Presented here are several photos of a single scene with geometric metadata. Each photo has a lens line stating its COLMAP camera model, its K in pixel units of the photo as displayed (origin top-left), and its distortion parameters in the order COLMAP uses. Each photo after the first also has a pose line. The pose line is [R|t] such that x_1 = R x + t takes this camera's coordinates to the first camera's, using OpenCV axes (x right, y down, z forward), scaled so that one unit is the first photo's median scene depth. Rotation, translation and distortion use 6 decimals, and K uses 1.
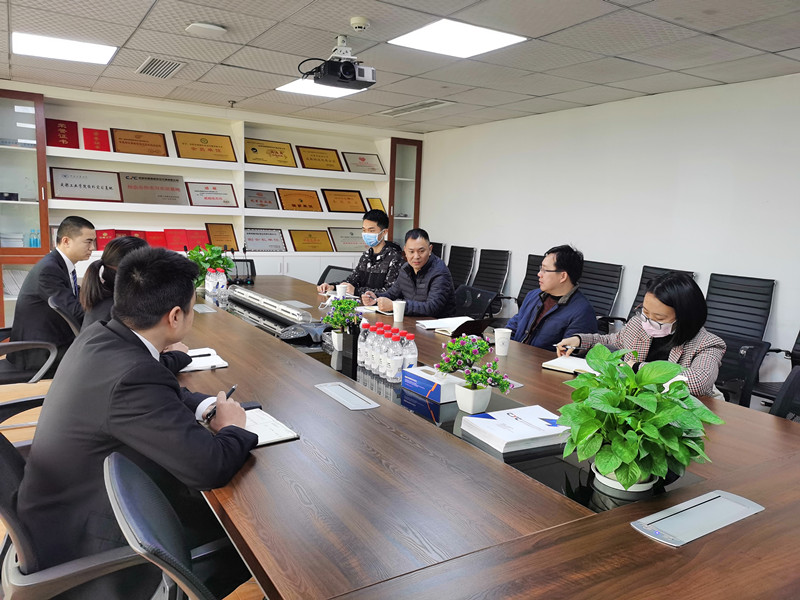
lens RADIAL K [[603.0, 0, 400.0], [0, 603.0, 300.0], [0, 0, 1]] dist [0.029806, -0.055295]
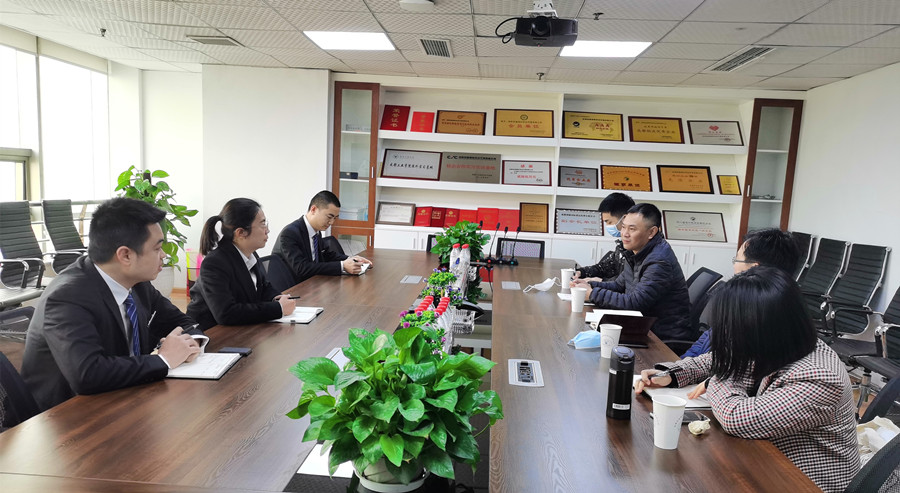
lens RADIAL K [[680.0, 0, 448.1], [0, 680.0, 272.8], [0, 0, 1]] dist [0.004412, -0.001517]
pose [[0.810910, 0.073006, -0.580599, 0.226054], [-0.095236, 0.995424, -0.007847, 0.003002], [0.577369, 0.061657, 0.814152, 0.066949]]
